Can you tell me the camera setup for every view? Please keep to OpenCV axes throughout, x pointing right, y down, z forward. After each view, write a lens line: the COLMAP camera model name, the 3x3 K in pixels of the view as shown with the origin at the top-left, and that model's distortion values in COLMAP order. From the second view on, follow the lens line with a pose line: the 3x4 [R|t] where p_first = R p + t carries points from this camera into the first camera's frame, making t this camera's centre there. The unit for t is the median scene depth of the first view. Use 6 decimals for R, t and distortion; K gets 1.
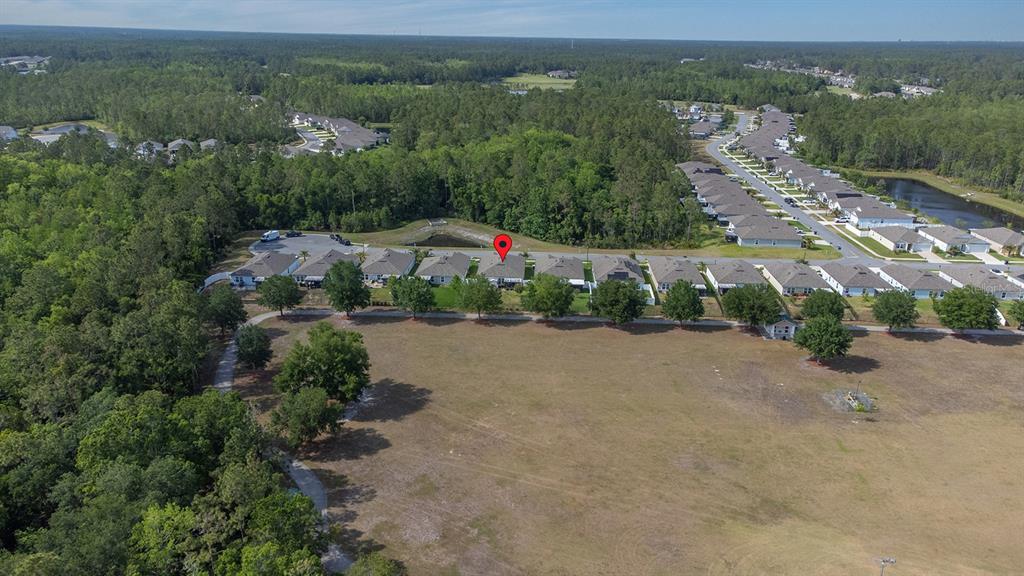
lens RADIAL K [[741.8, 0, 530.5], [0, 741.8, 293.2], [0, 0, 1]] dist [0.052462, 0.002480]
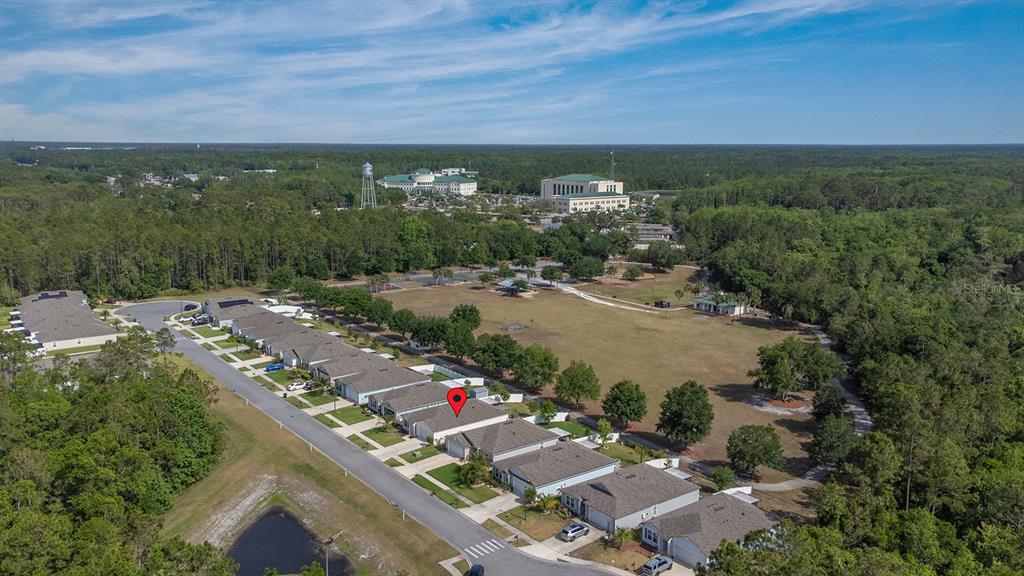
lens RADIAL K [[828.6, 0, 512.0], [0, 828.6, 288.0], [0, 0, 1]] dist [0.010736, 0.002656]
pose [[-0.632462, -0.155509, 0.758821, -0.588543], [0.238792, 0.892783, 0.381991, -0.391209], [-0.736865, 0.422795, -0.527517, 1.157327]]
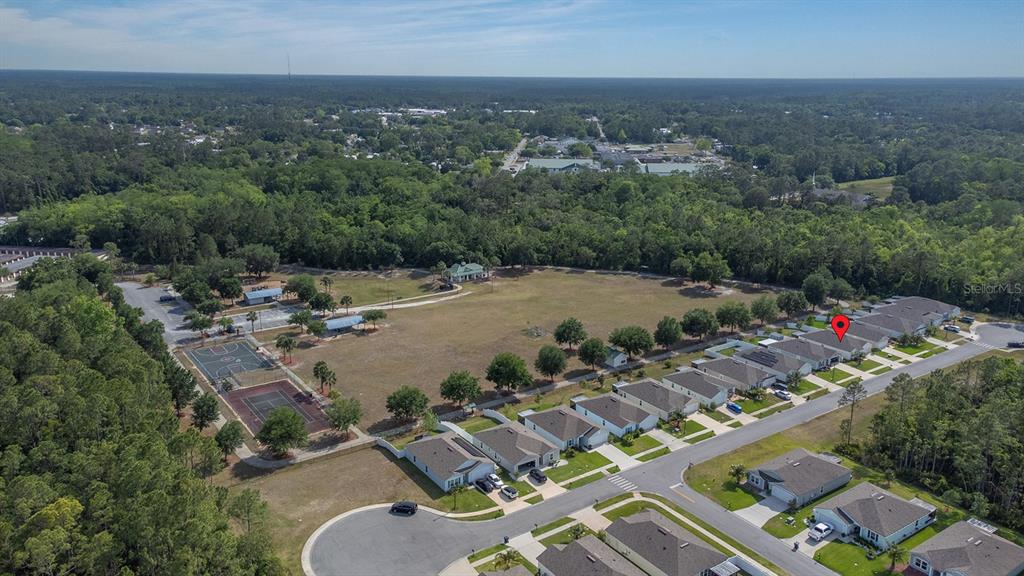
lens RADIAL K [[765.8, 0, 512.0], [0, 765.8, 288.0], [0, 0, 1]] dist [0.050637, 0.006129]
pose [[-0.795341, 0.140734, -0.589598, 0.931128], [-0.218438, 0.840779, 0.495354, -0.516587], [0.565435, 0.522766, -0.637965, 1.248012]]
